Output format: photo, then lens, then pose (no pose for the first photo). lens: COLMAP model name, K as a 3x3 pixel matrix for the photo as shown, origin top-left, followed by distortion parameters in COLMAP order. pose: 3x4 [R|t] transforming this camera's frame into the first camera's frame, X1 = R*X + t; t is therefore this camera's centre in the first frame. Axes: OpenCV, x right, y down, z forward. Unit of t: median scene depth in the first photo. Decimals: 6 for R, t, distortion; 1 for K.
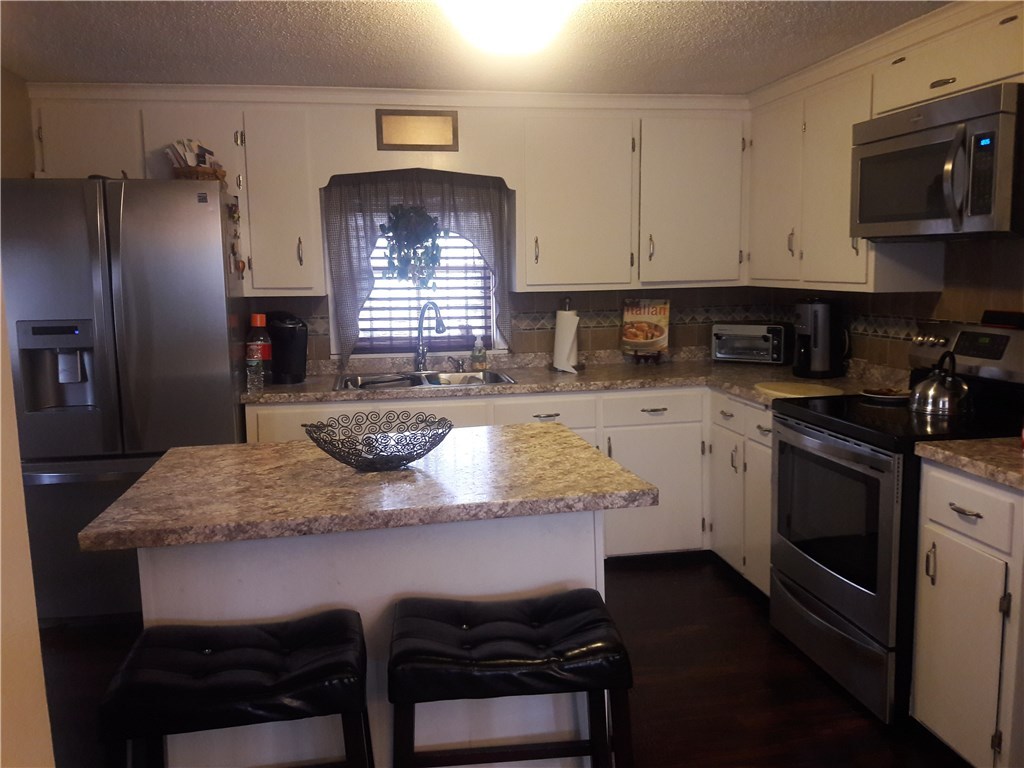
lens RADIAL K [[820.6, 0, 516.1], [0, 820.6, 361.4], [0, 0, 1]] dist [0.136875, -0.372028]
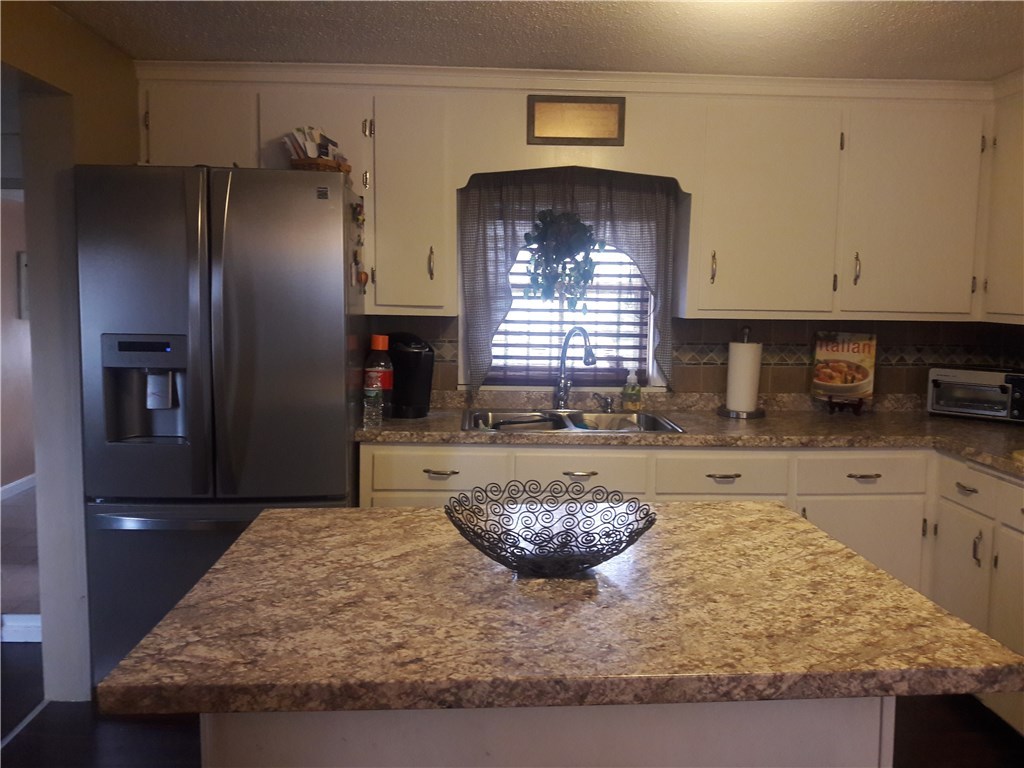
lens RADIAL K [[820.6, 0, 516.1], [0, 820.6, 361.4], [0, 0, 1]] dist [0.136875, -0.372028]
pose [[0.991040, 0.040402, -0.127307, -0.064192], [-0.043978, 0.998710, -0.025401, -0.015026], [0.126117, 0.030772, 0.991538, 0.181425]]
